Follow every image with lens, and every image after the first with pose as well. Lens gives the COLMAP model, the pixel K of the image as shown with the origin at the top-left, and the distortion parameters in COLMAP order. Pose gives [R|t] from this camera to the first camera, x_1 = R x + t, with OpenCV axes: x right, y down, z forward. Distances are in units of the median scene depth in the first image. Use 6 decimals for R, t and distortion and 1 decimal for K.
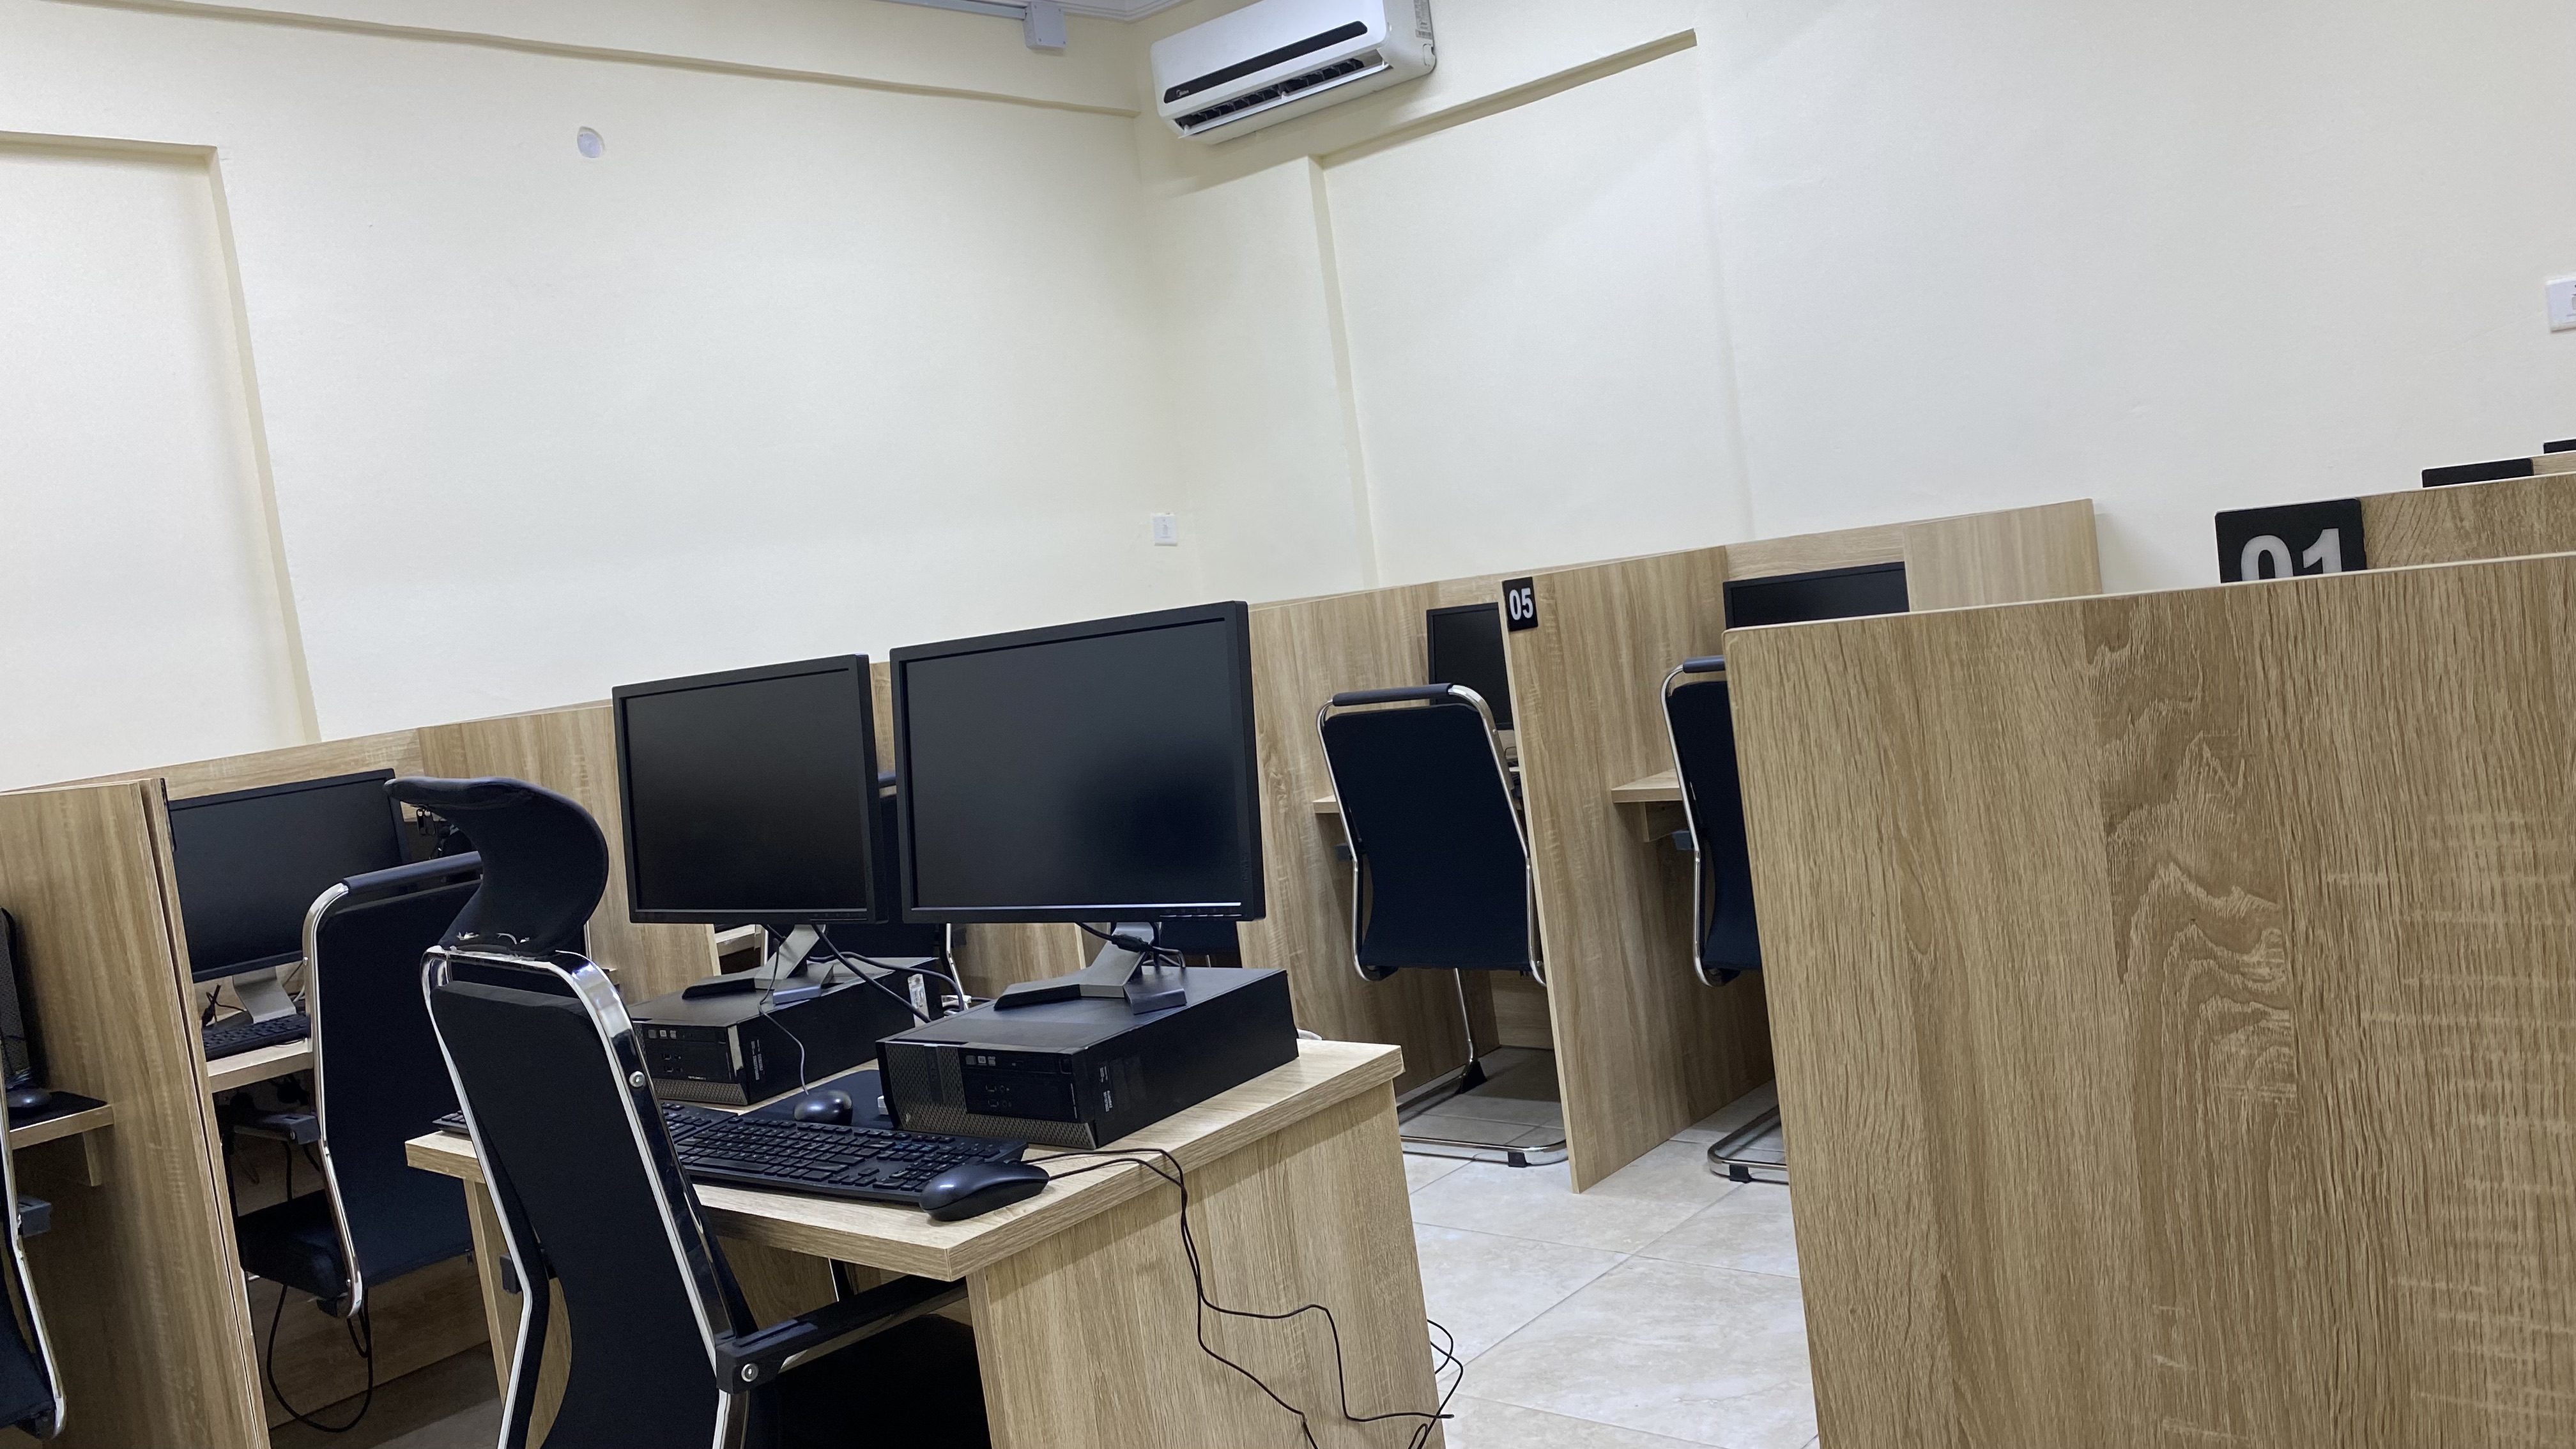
lens RADIAL K [[1990.0, 0, 1266.1], [0, 1990.0, 717.8], [0, 0, 1]] dist [0.044610, -0.062892]
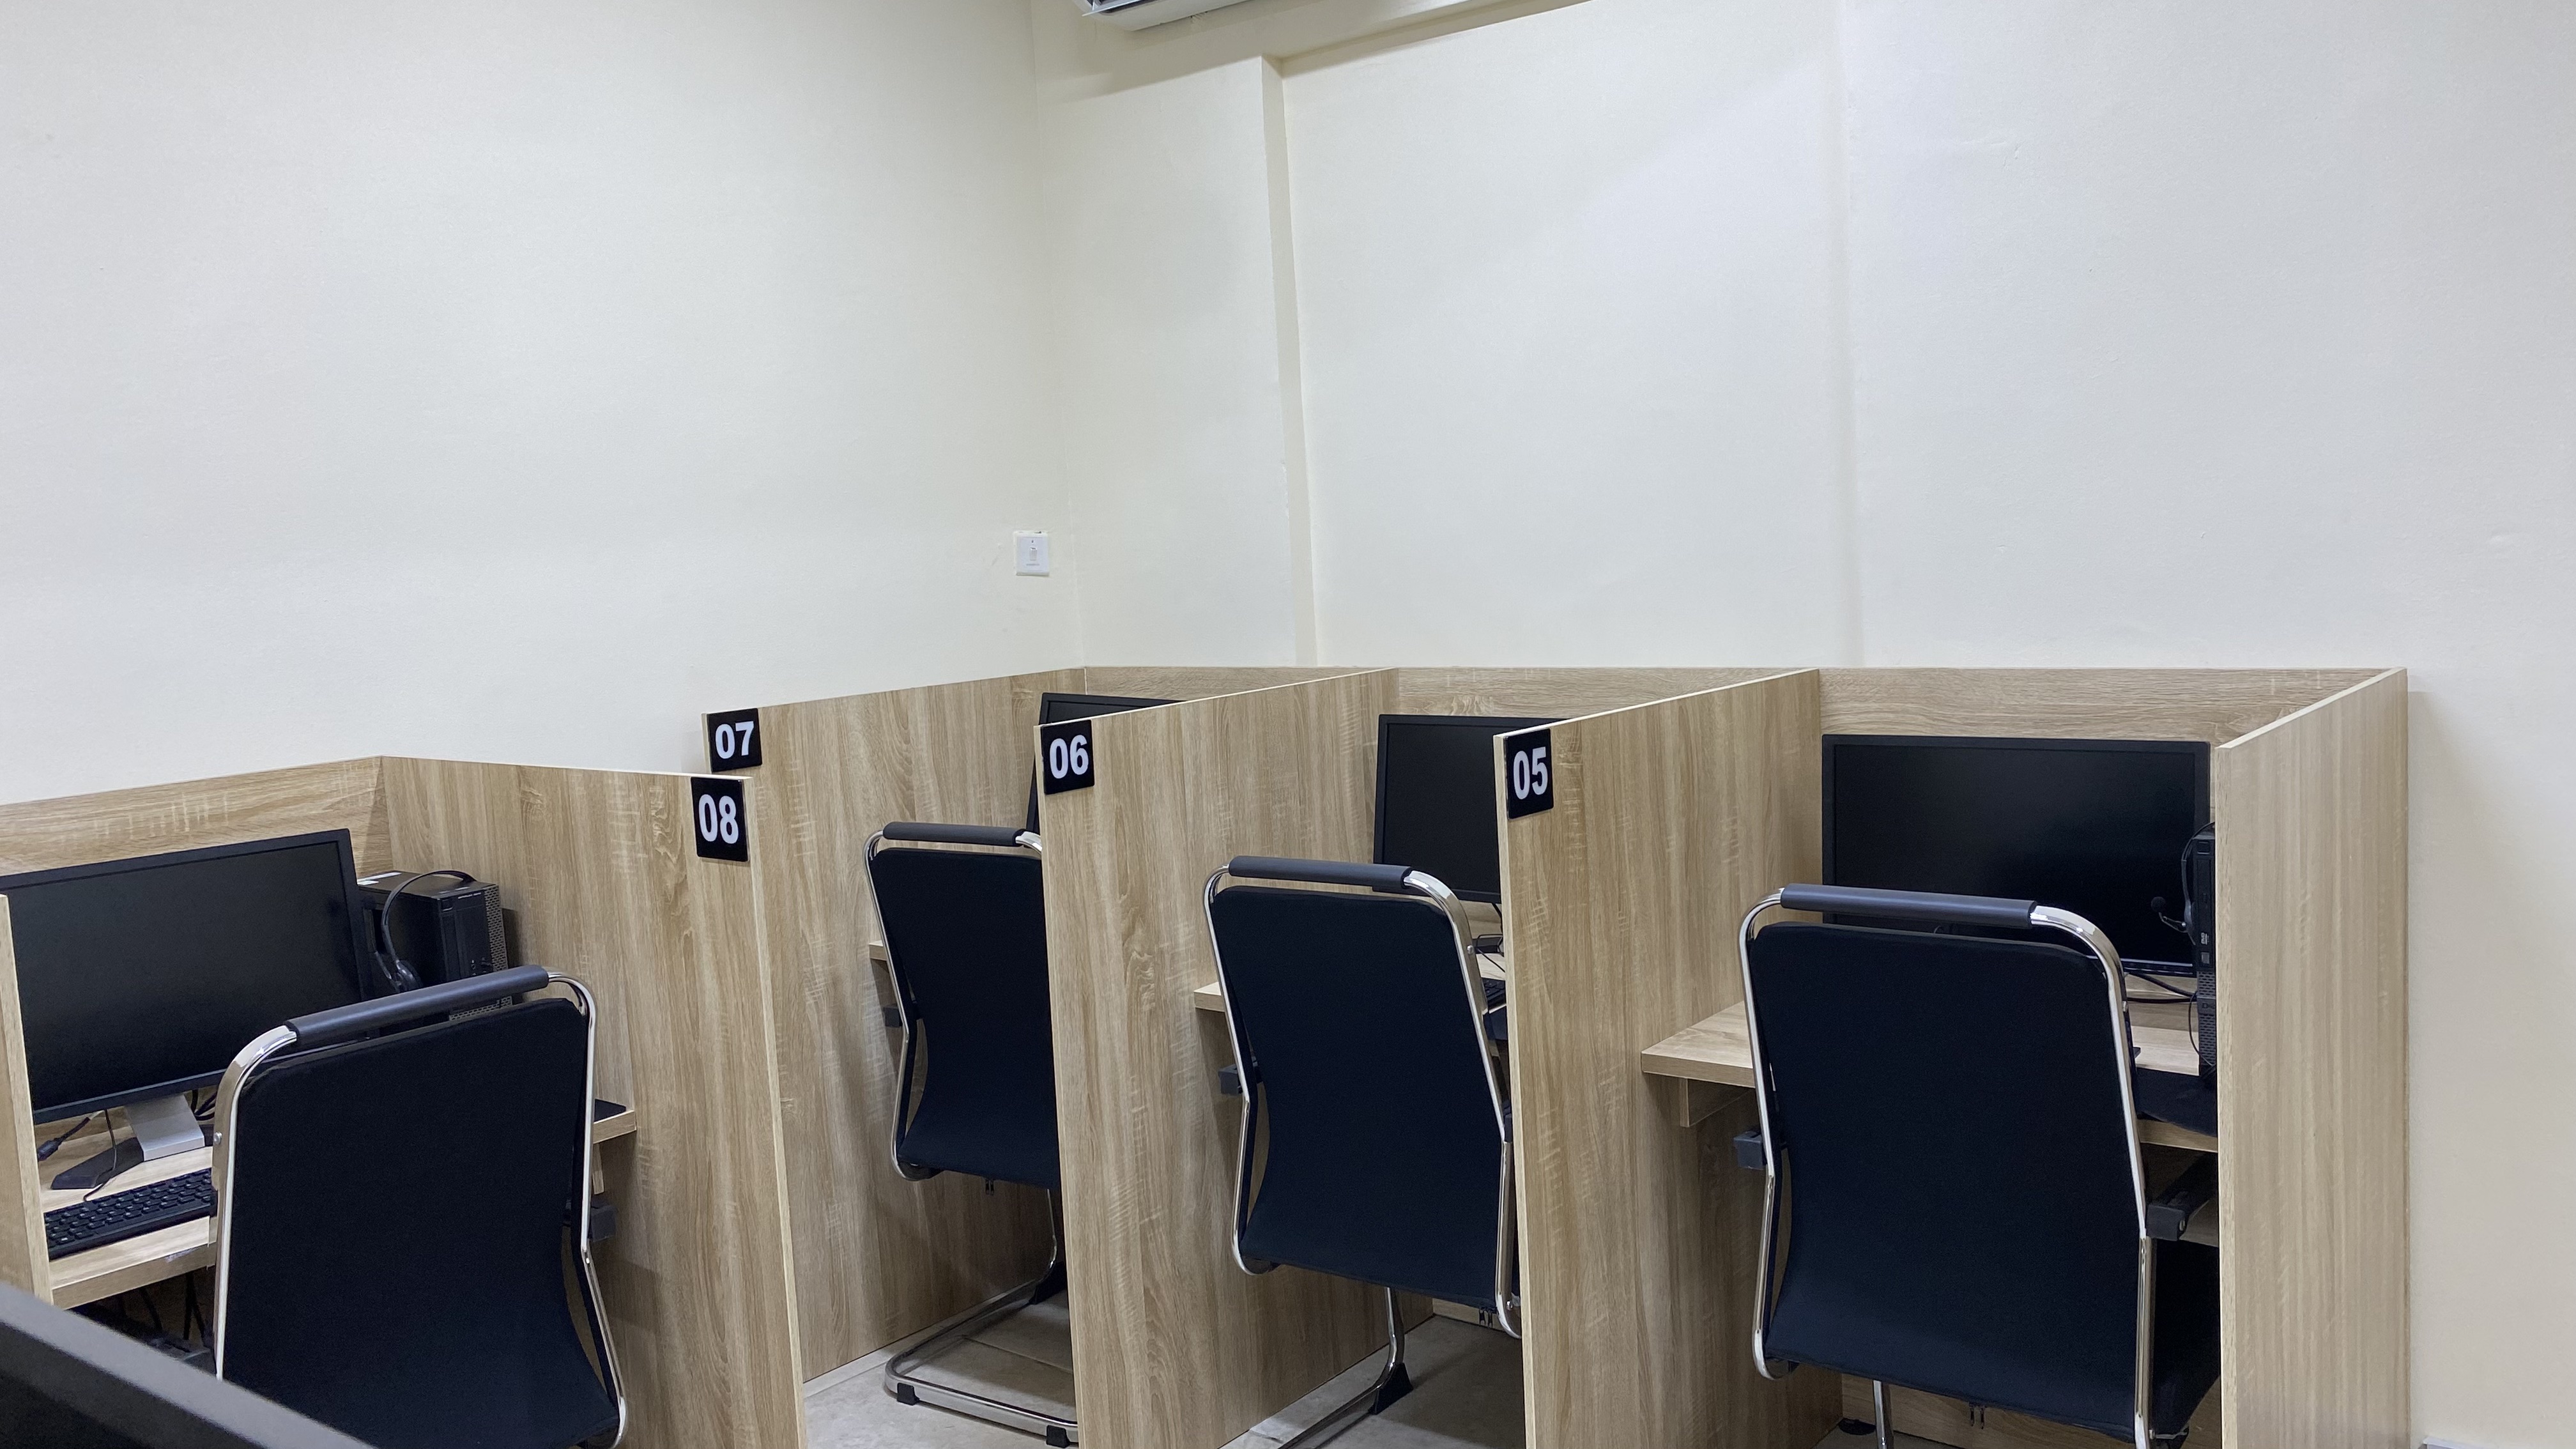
lens RADIAL K [[1969.2, 0, 1293.8], [0, 1969.2, 706.7], [0, 0, 1]] dist [0.028947, -0.002907]
pose [[0.996172, 0.075486, 0.044087, 0.022798], [-0.076375, 0.996901, 0.018856, -0.078958], [-0.042527, -0.022151, 0.998850, 0.357586]]
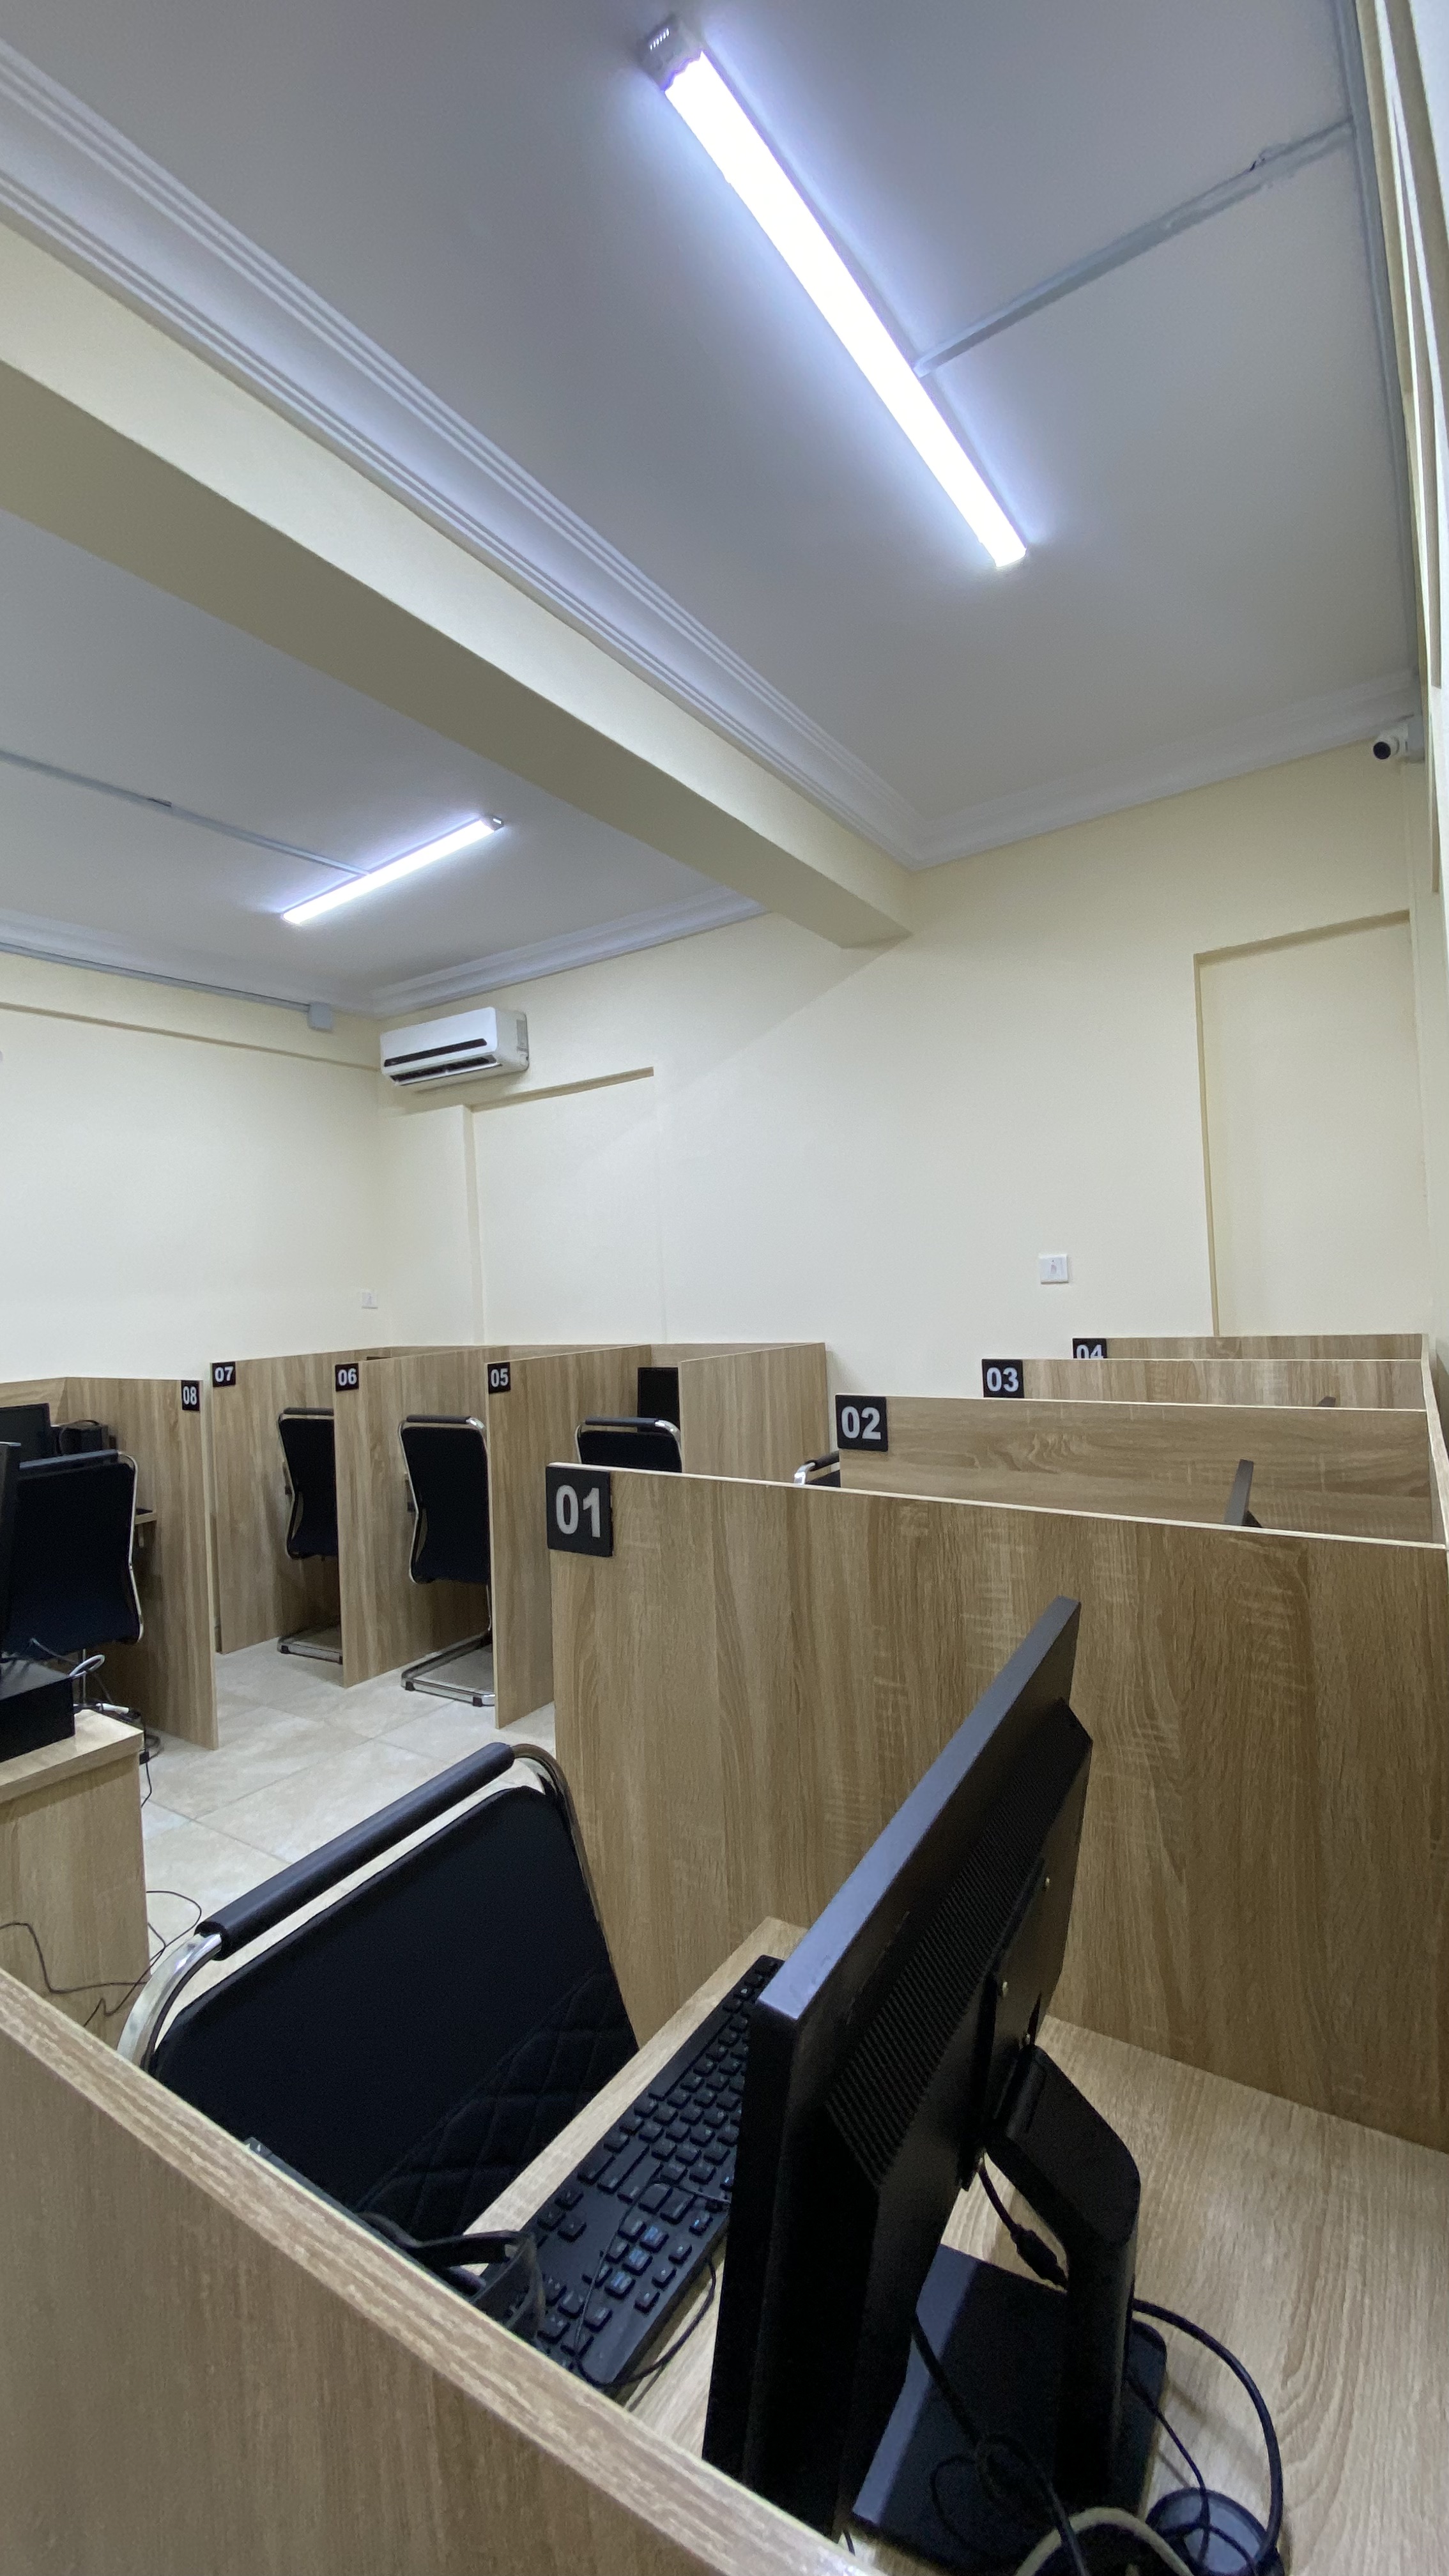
lens RADIAL K [[1041.6, 0, 741.7], [0, 1041.6, 1264.7], [0, 0, 1]] dist [0.029870, -0.040134]
pose [[0.986556, 0.090609, 0.136004, 0.191654], [-0.076674, 0.991573, -0.104425, -0.071599], [-0.144320, 0.092593, 0.985189, 0.054129]]
